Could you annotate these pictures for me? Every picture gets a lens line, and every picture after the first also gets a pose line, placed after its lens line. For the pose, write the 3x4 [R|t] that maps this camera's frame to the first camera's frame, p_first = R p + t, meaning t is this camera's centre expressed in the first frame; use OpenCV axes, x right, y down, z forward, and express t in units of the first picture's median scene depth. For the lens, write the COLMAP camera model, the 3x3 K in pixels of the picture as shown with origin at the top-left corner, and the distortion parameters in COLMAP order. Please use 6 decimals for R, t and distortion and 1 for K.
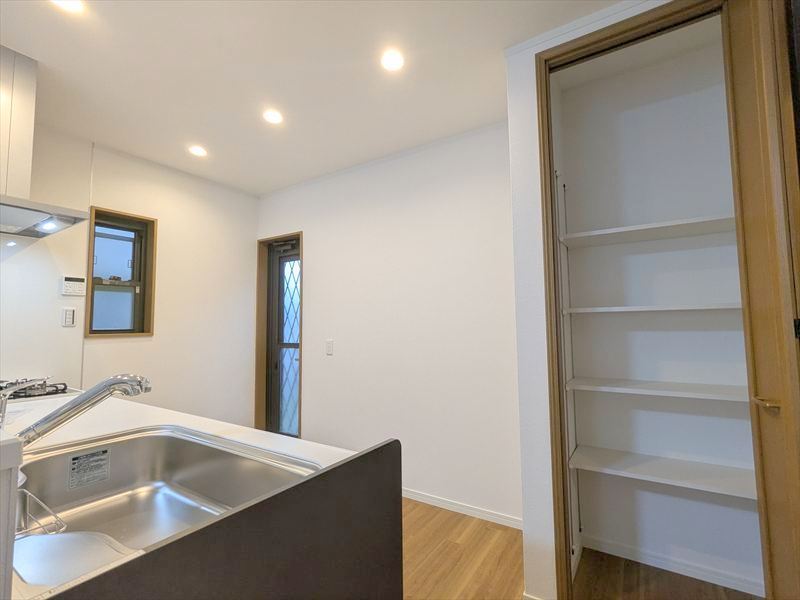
lens RADIAL K [[378.1, 0, 398.5], [0, 378.1, 297.9], [0, 0, 1]] dist [-0.002001, 0.001500]
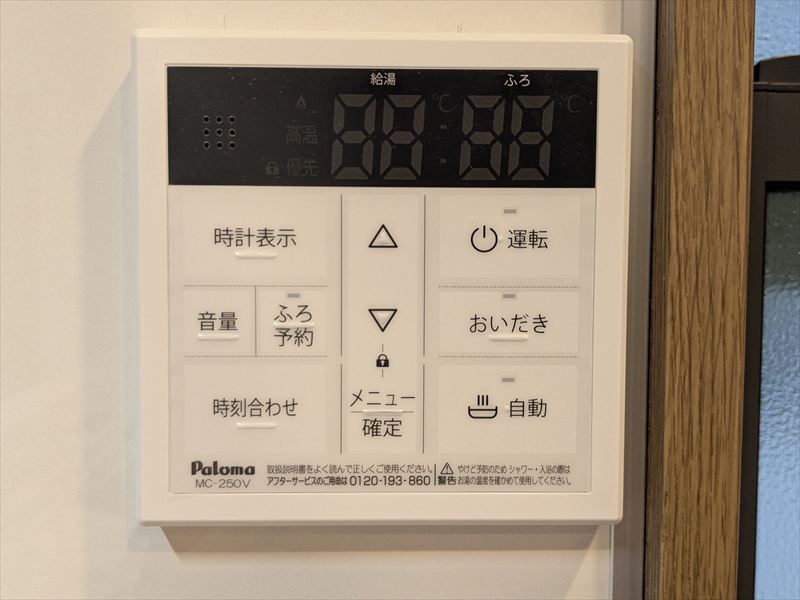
lens RADIAL K [[628.7, 0, 400.0], [0, 628.7, 300.0], [0, 0, 1]] dist [-0.000230, -0.000093]
pose [[0.557898, 0.055361, -0.828061, -0.730086], [0.045782, 0.994200, 0.097314, -0.034243], [0.828646, -0.092202, 0.552128, 0.877006]]
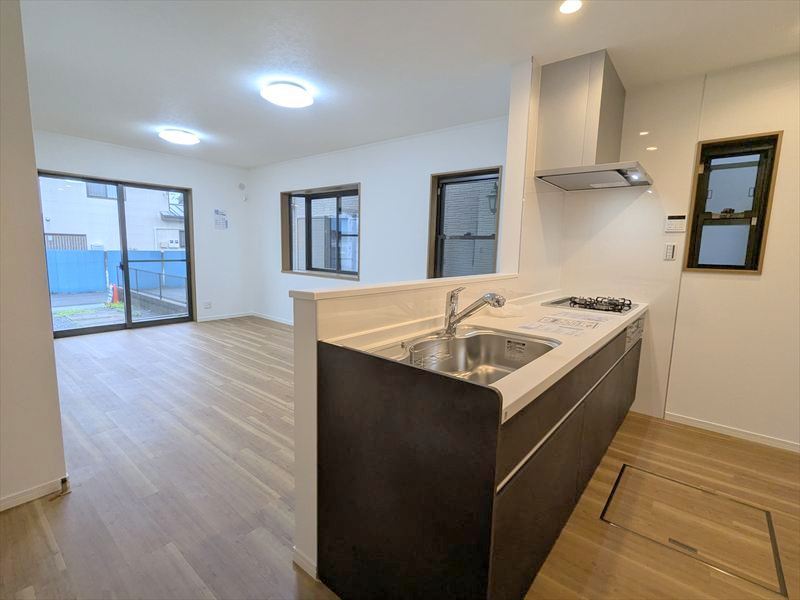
lens RADIAL K [[378.1, 0, 398.5], [0, 378.1, 297.9], [0, 0, 1]] dist [-0.002001, 0.001500]
pose [[-0.117720, 0.143122, -0.982679, 0.322086], [0.048313, 0.989213, 0.138286, -0.007424], [0.991871, -0.031198, -0.123364, 0.294494]]
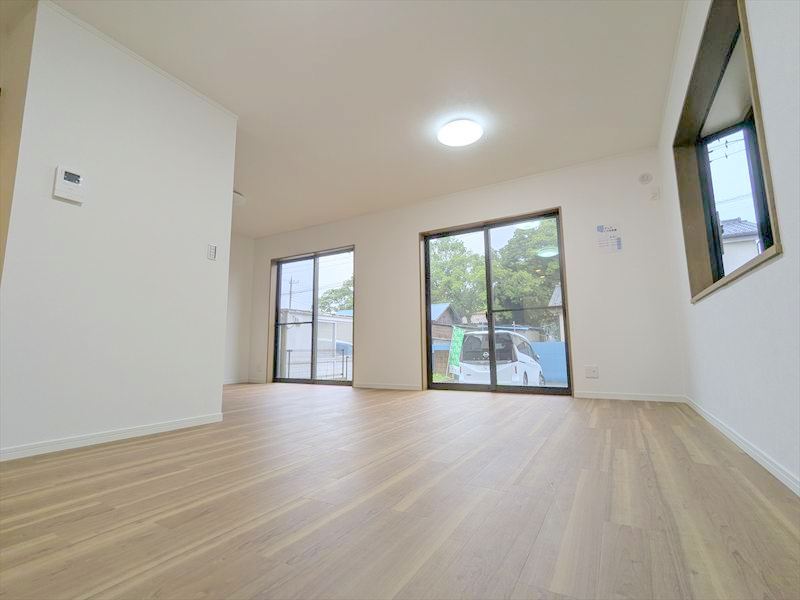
lens RADIAL K [[378.1, 0, 398.5], [0, 378.1, 297.9], [0, 0, 1]] dist [-0.002001, 0.001500]
pose [[-0.998386, 0.018520, -0.053690, -0.937856], [0.029248, 0.978002, -0.206533, 0.284539], [0.048684, -0.207769, -0.976966, 0.305802]]
